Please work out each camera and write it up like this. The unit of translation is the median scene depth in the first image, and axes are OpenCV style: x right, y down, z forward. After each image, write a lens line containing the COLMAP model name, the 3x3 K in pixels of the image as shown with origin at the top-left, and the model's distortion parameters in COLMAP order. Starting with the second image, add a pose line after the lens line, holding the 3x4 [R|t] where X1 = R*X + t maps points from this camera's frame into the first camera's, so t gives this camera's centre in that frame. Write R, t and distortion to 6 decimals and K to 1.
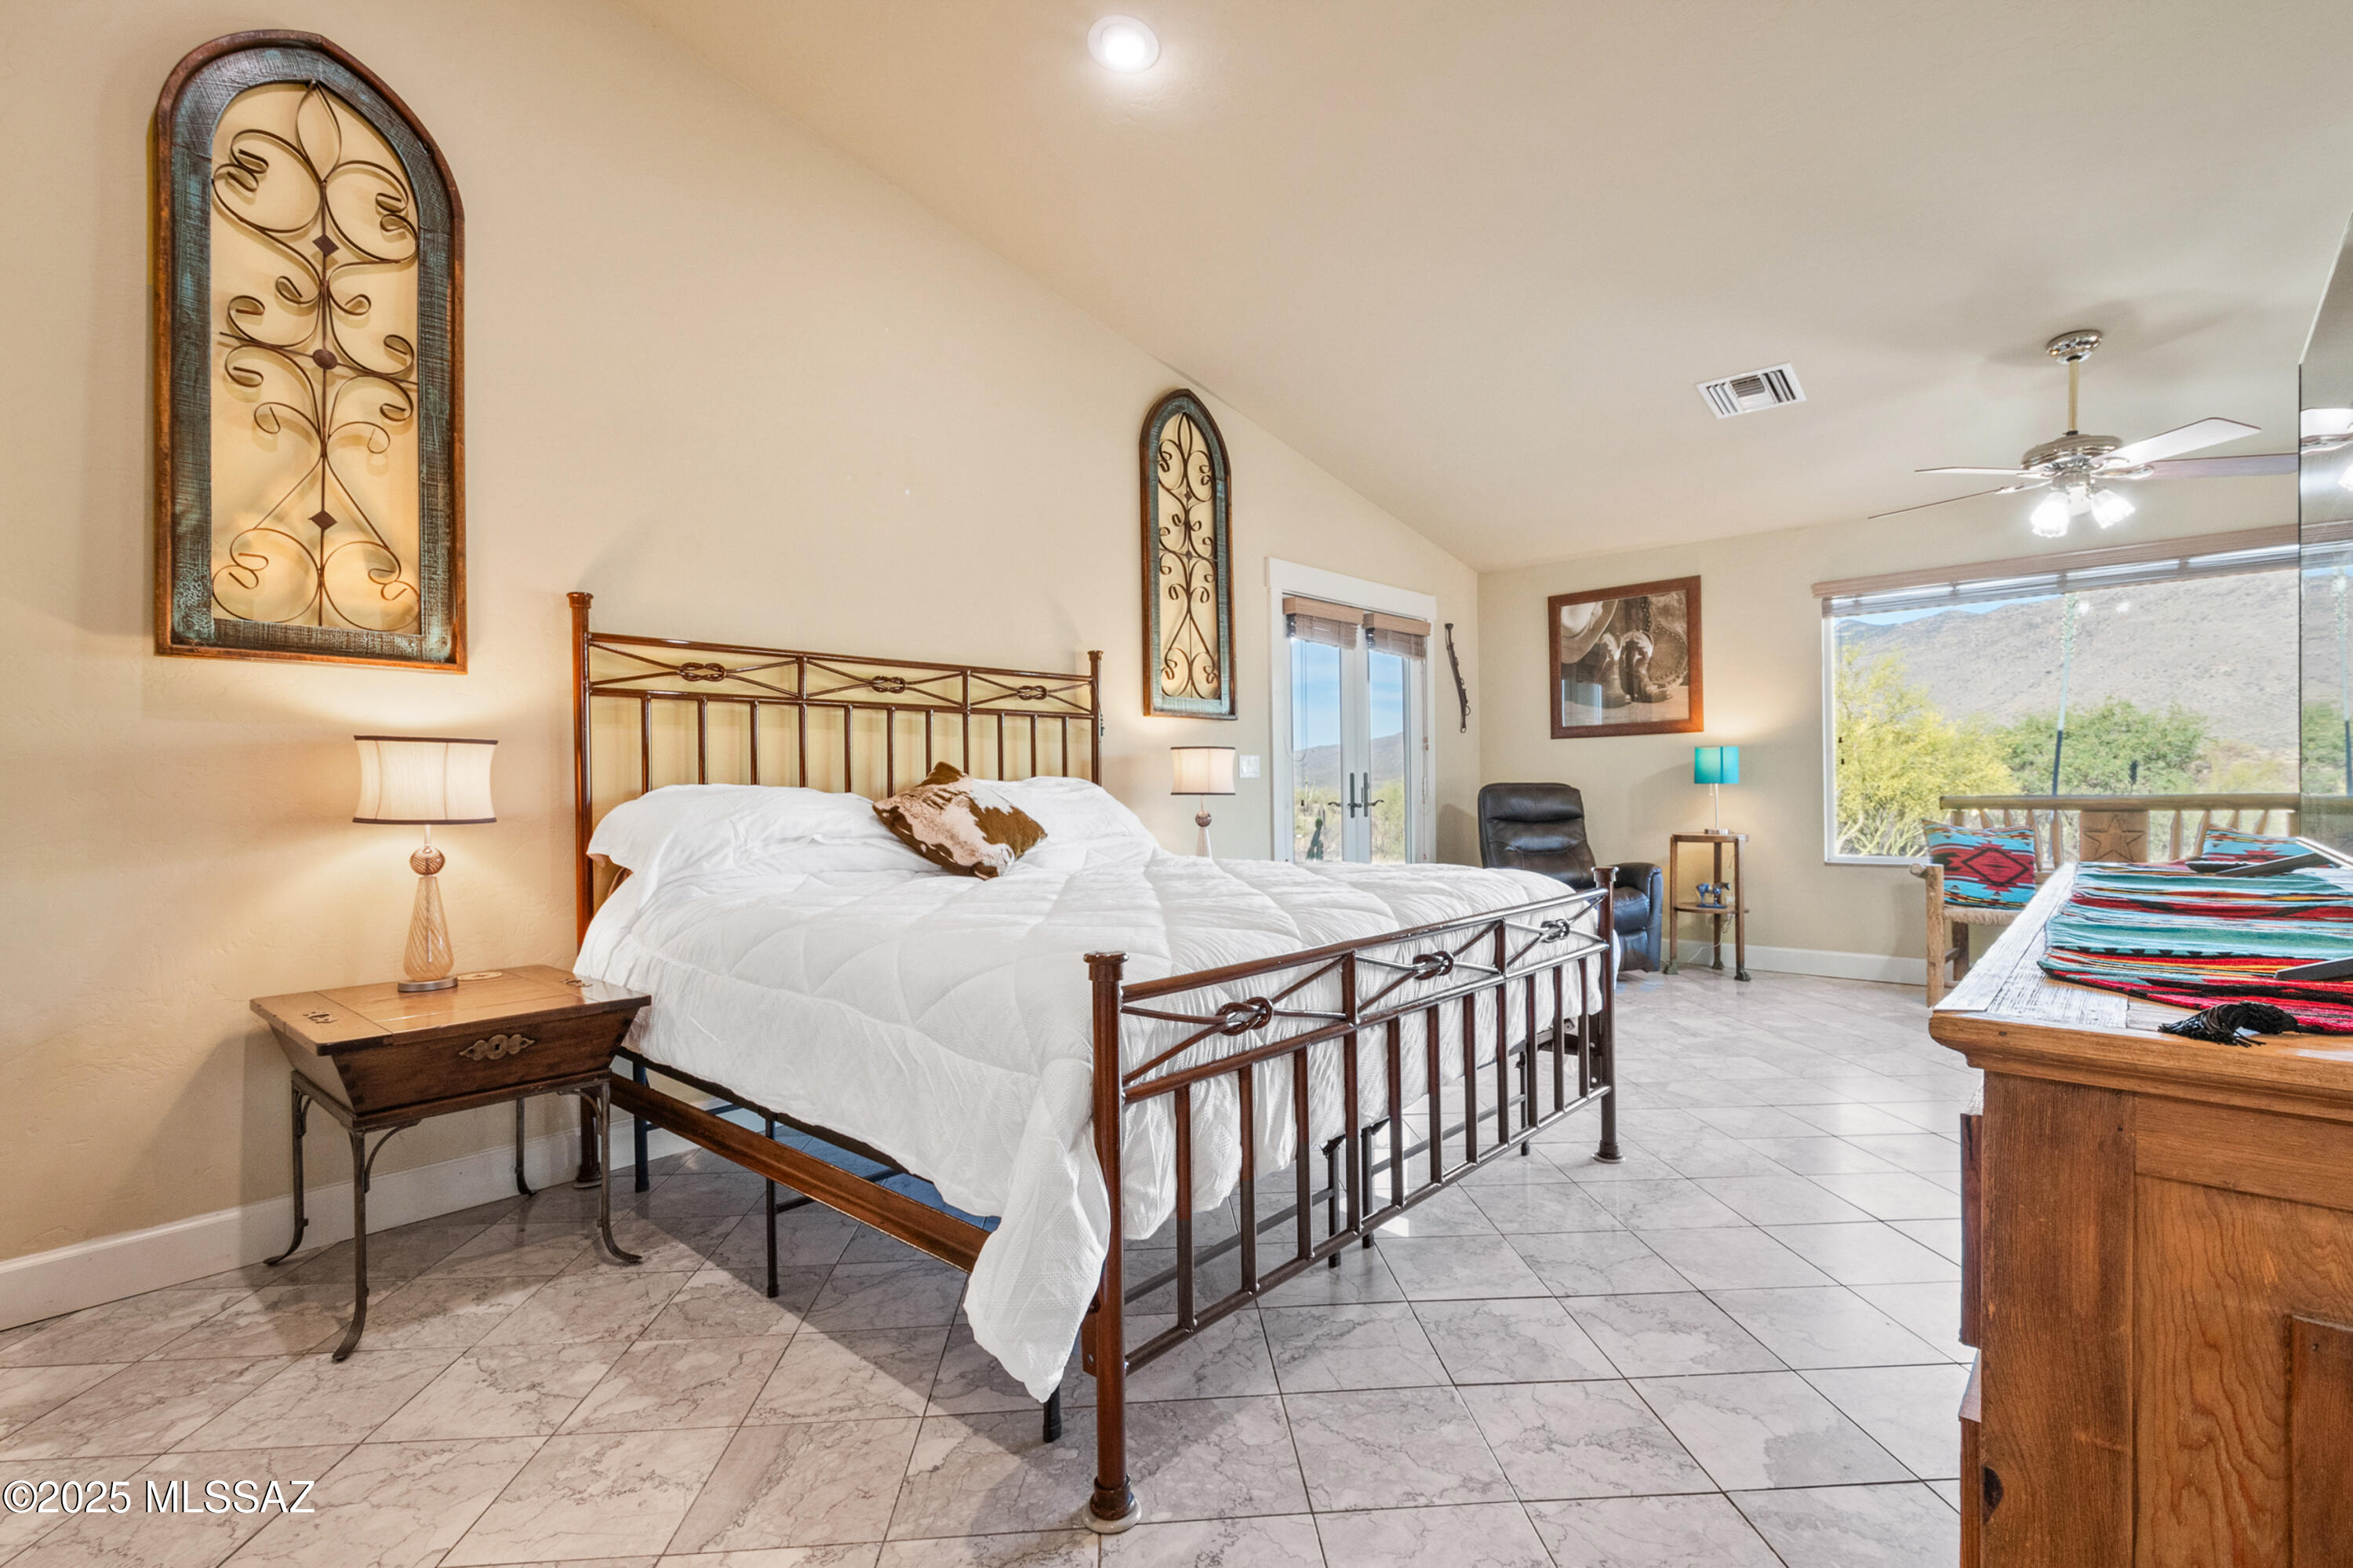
lens RADIAL K [[1076.6, 0, 1162.5], [0, 1076.6, 795.0], [0, 0, 1]] dist [0.004390, 0.000333]
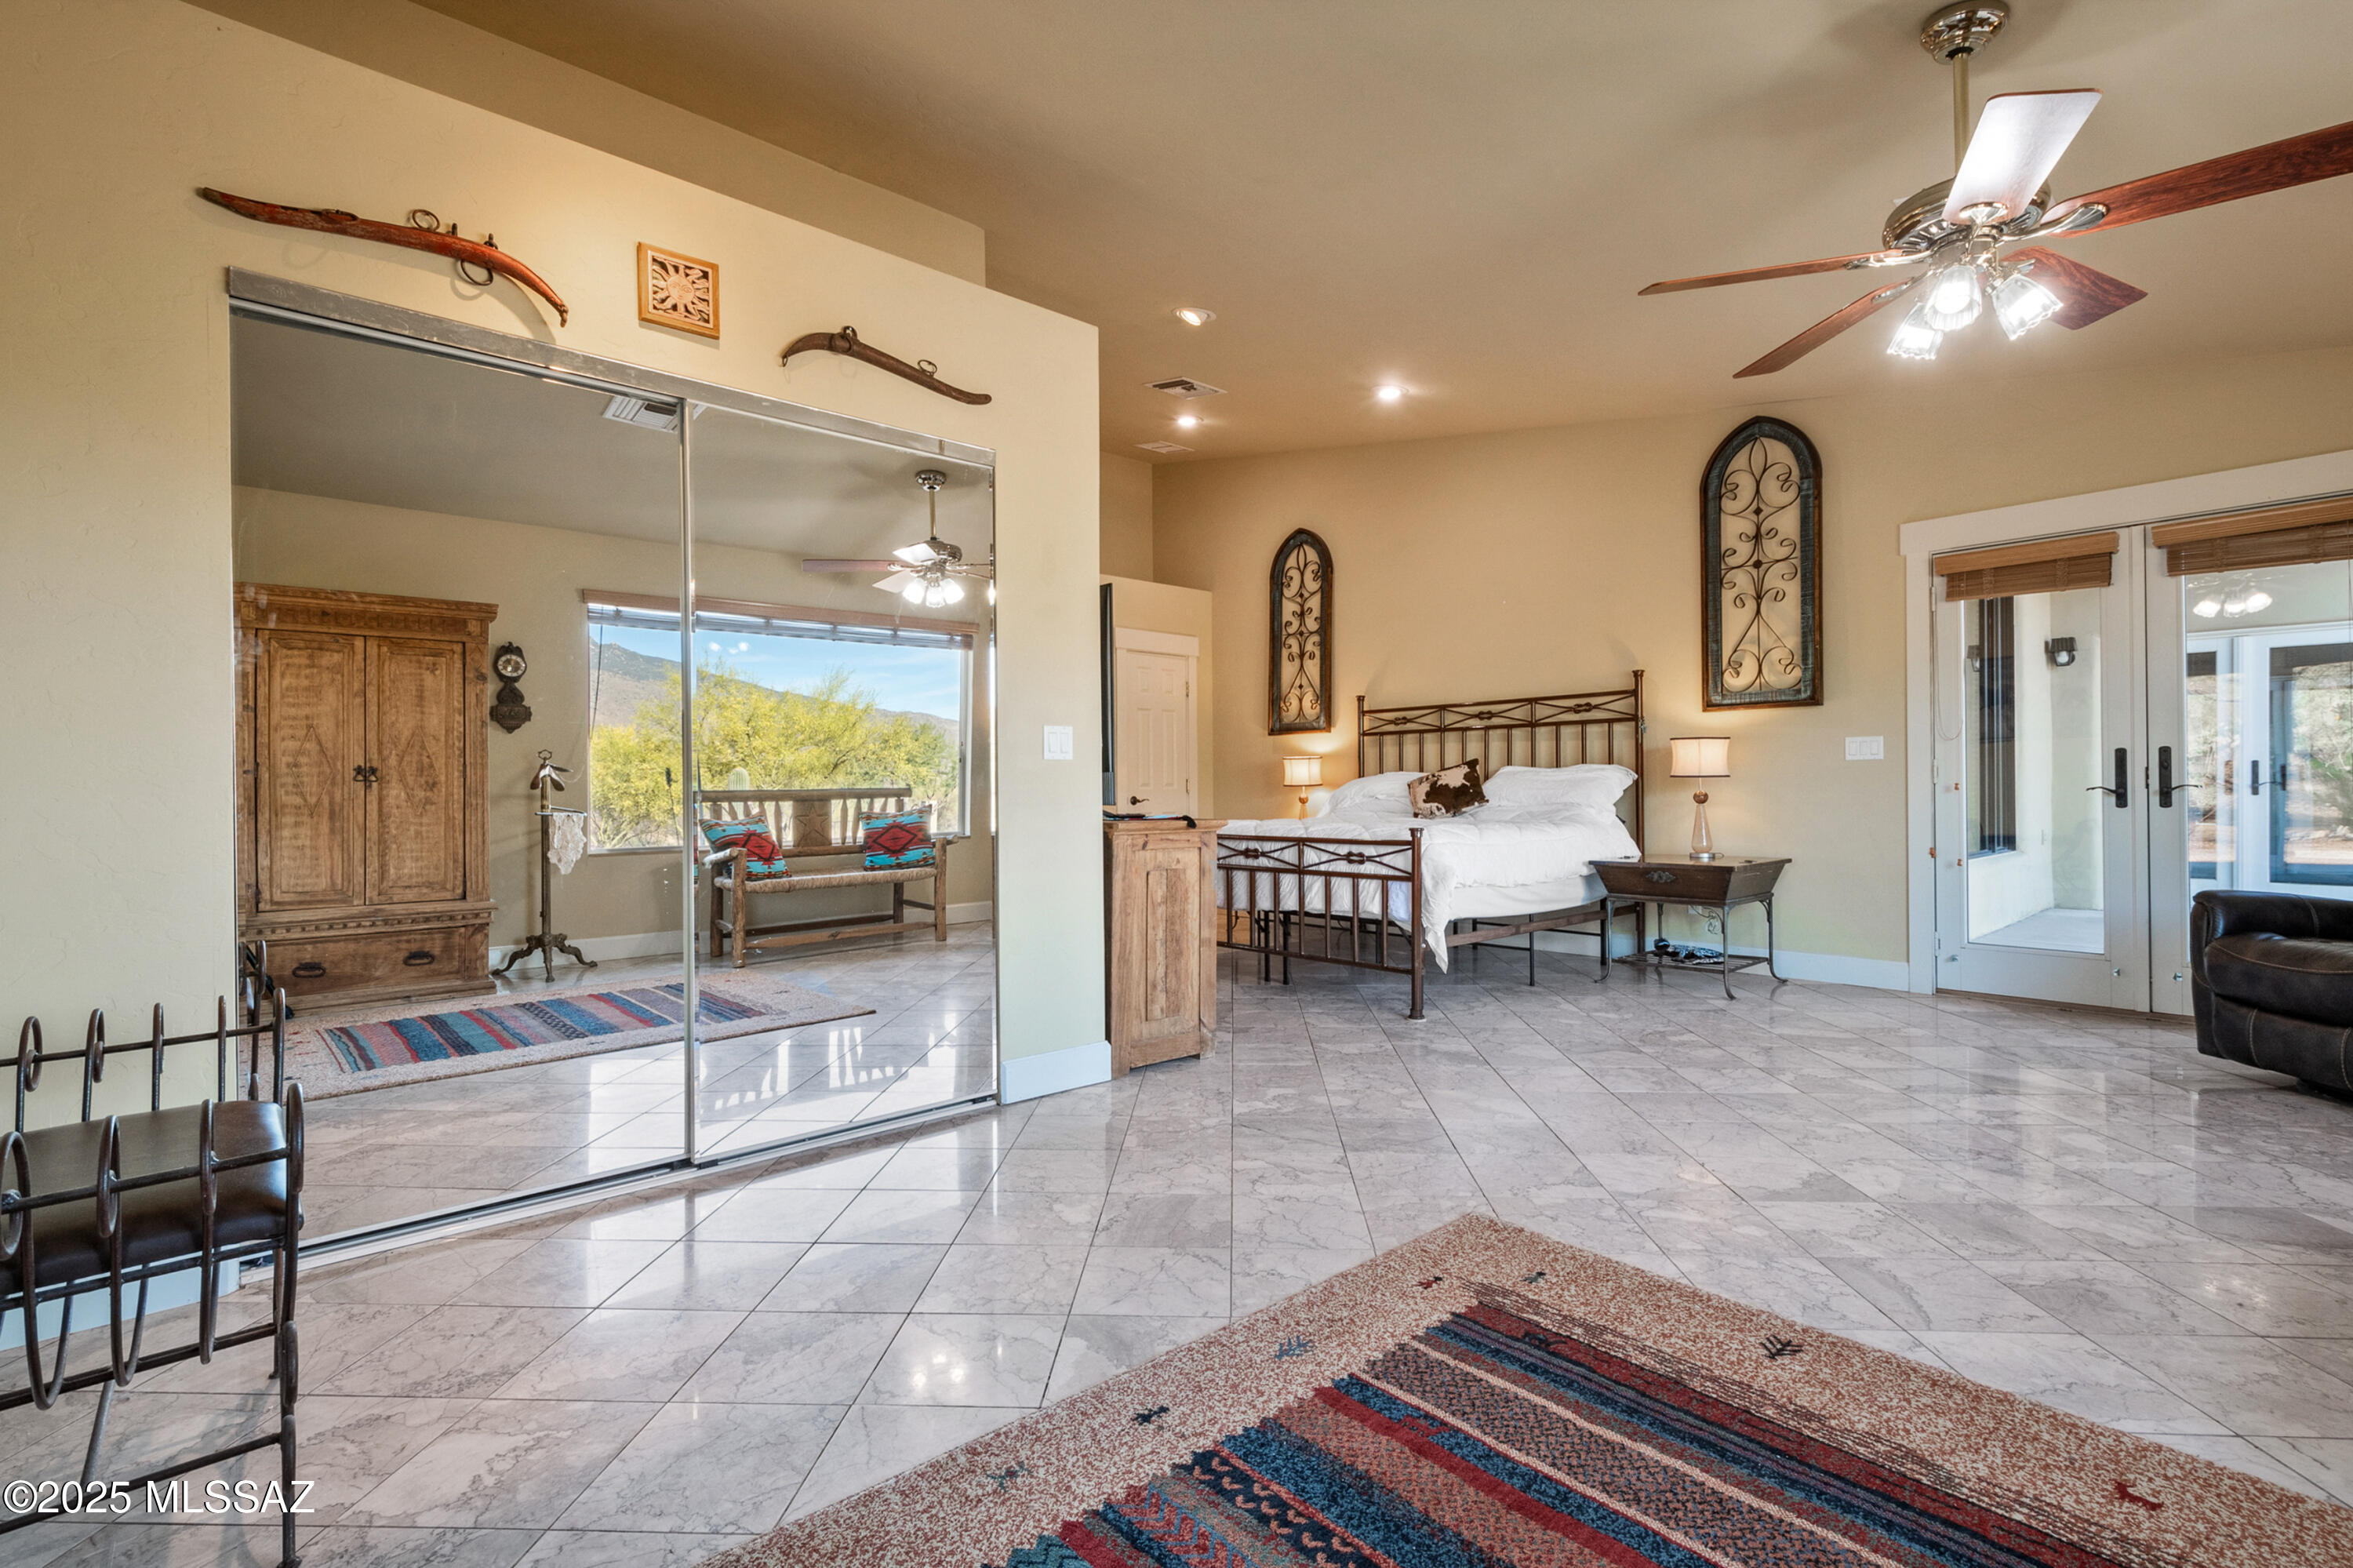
lens RADIAL K [[1076.6, 0, 1194.6], [0, 1076.6, 782.6], [0, 0, 1]] dist [0.004390, 0.000333]
pose [[-0.089650, 0.010358, -0.995919, 1.194589], [0.003360, 0.999943, 0.010097, -0.007408], [0.995968, -0.002441, -0.089680, 0.510273]]
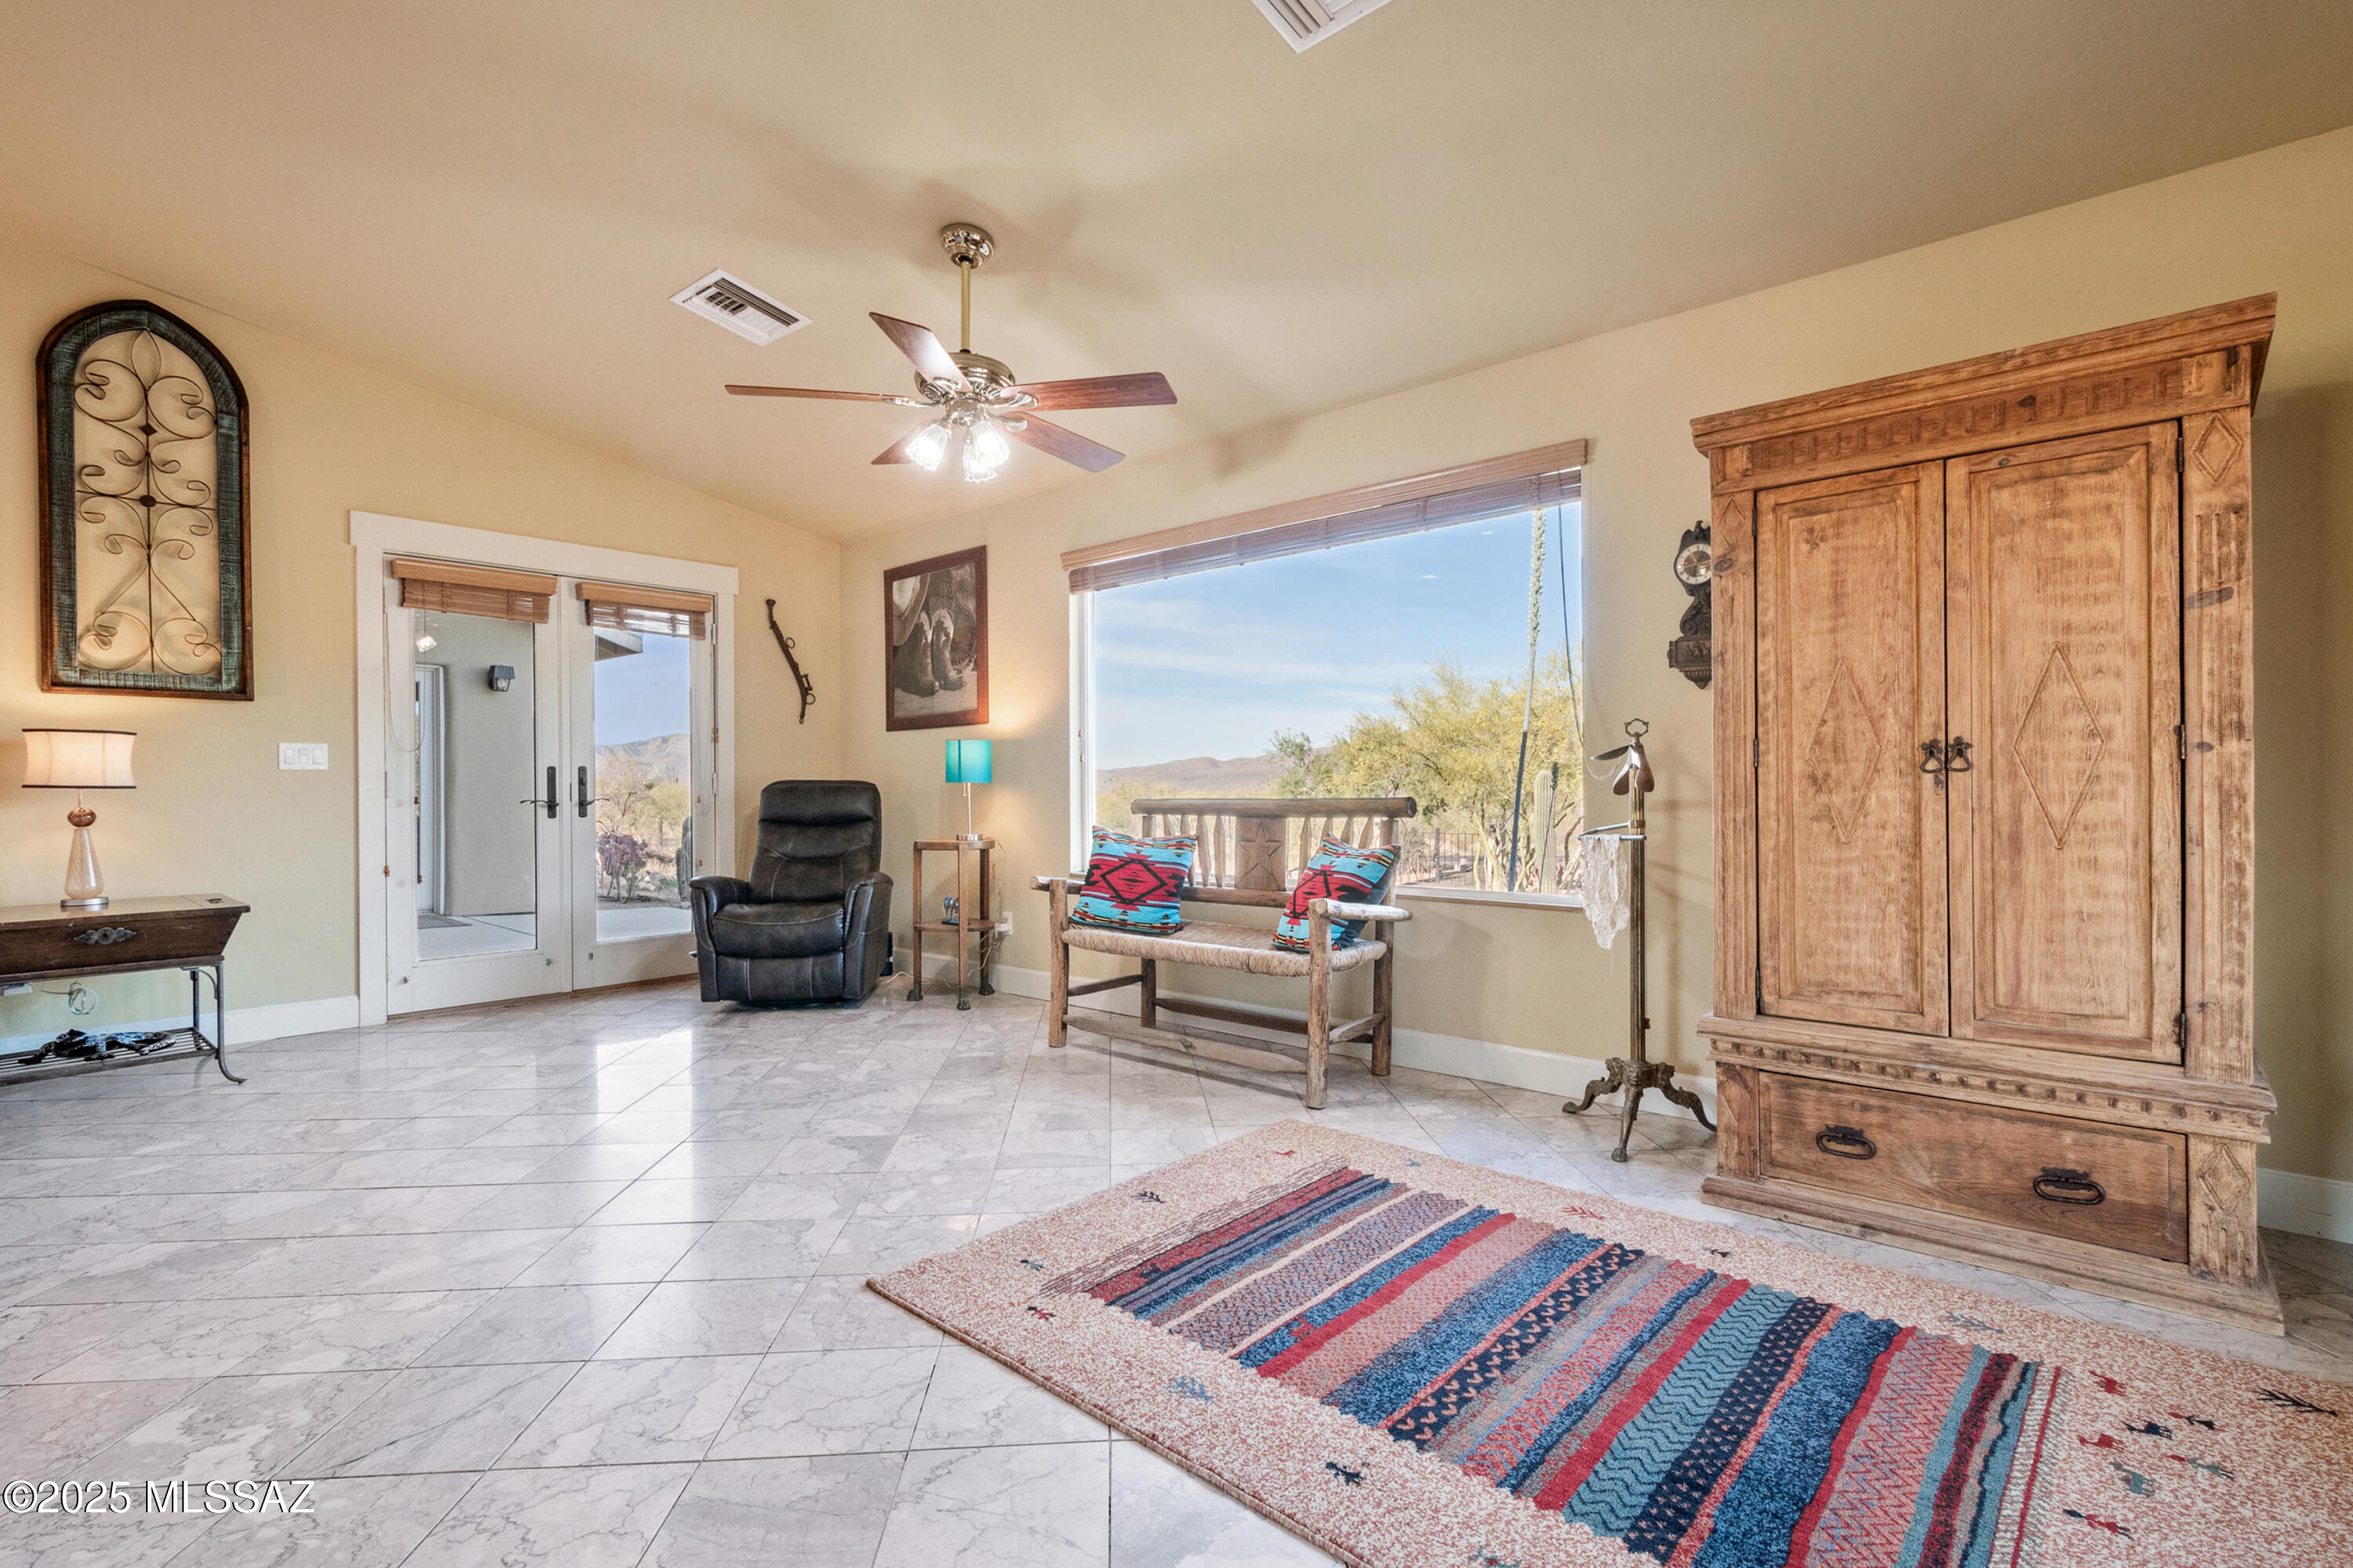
lens RADIAL K [[1076.6, 0, 1169.6], [0, 1076.6, 796.5], [0, 0, 1]] dist [0.004390, 0.000333]
pose [[0.999859, 0.008880, 0.014244, 0.800340], [-0.008904, 0.999959, 0.001663, -0.002378], [-0.014229, -0.001789, 0.999897, 0.150425]]
